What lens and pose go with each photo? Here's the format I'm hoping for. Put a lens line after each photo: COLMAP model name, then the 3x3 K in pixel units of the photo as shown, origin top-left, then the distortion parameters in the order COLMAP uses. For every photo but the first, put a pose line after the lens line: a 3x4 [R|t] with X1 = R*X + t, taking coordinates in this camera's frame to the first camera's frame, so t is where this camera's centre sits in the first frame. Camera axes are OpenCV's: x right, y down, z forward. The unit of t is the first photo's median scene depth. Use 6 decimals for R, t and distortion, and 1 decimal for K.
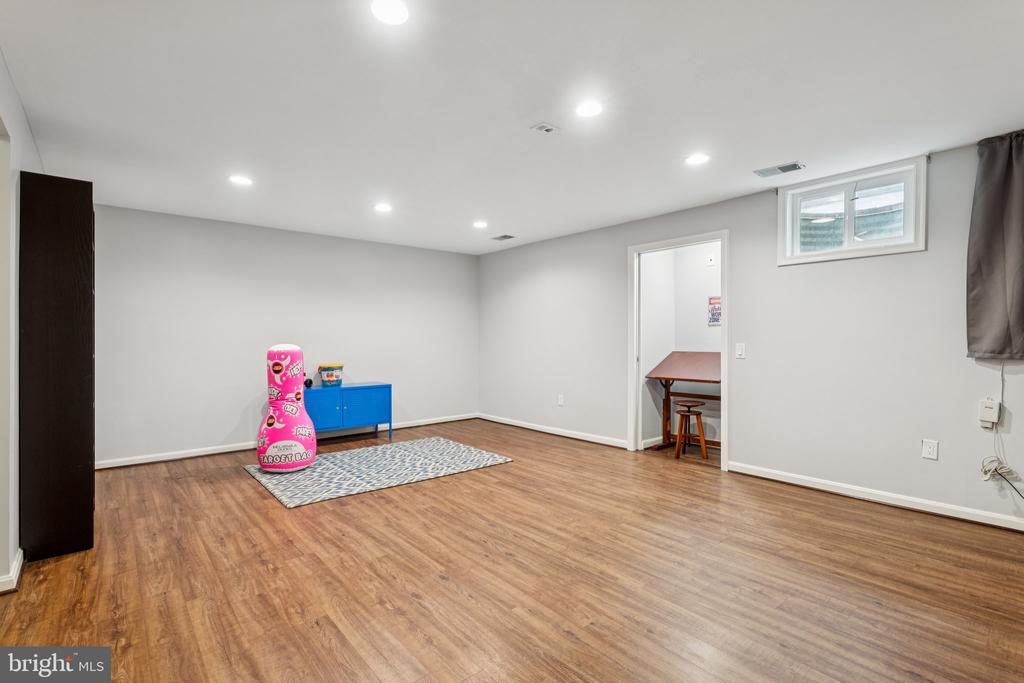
lens RADIAL K [[475.7, 0, 511.5], [0, 475.7, 342.4], [0, 0, 1]] dist [-0.000988, -0.000126]
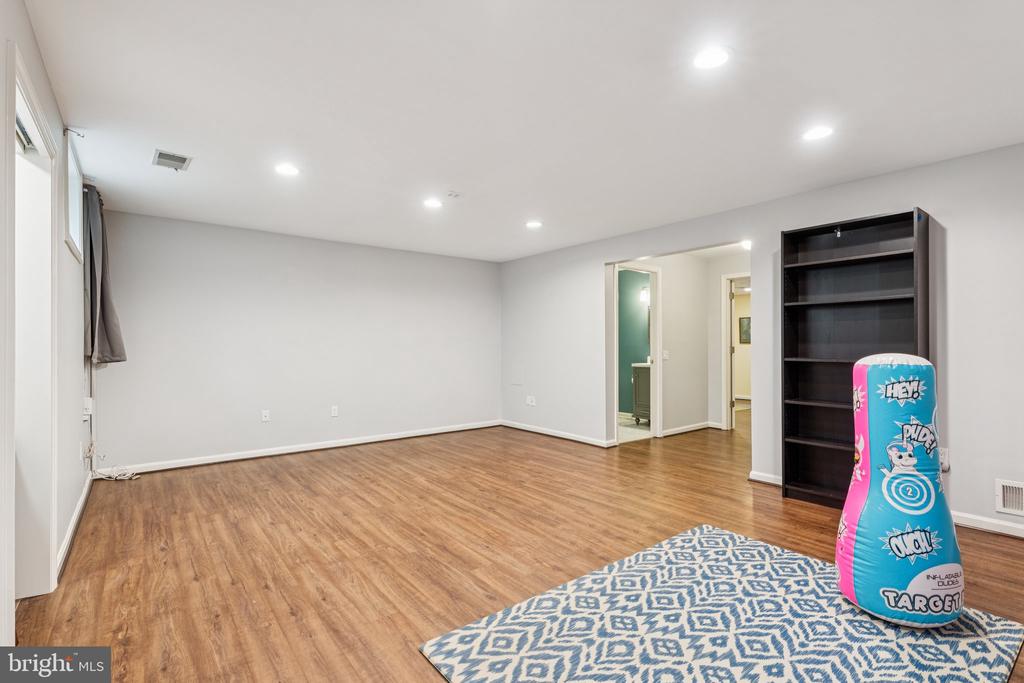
lens RADIAL K [[475.7, 0, 513.1], [0, 475.7, 343.9], [0, 0, 1]] dist [-0.000988, -0.000126]
pose [[-0.999285, 0.004397, 0.037543, -0.130204], [0.004460, 0.999989, 0.001586, -0.012955], [-0.037536, 0.001752, -0.999294, 2.023331]]
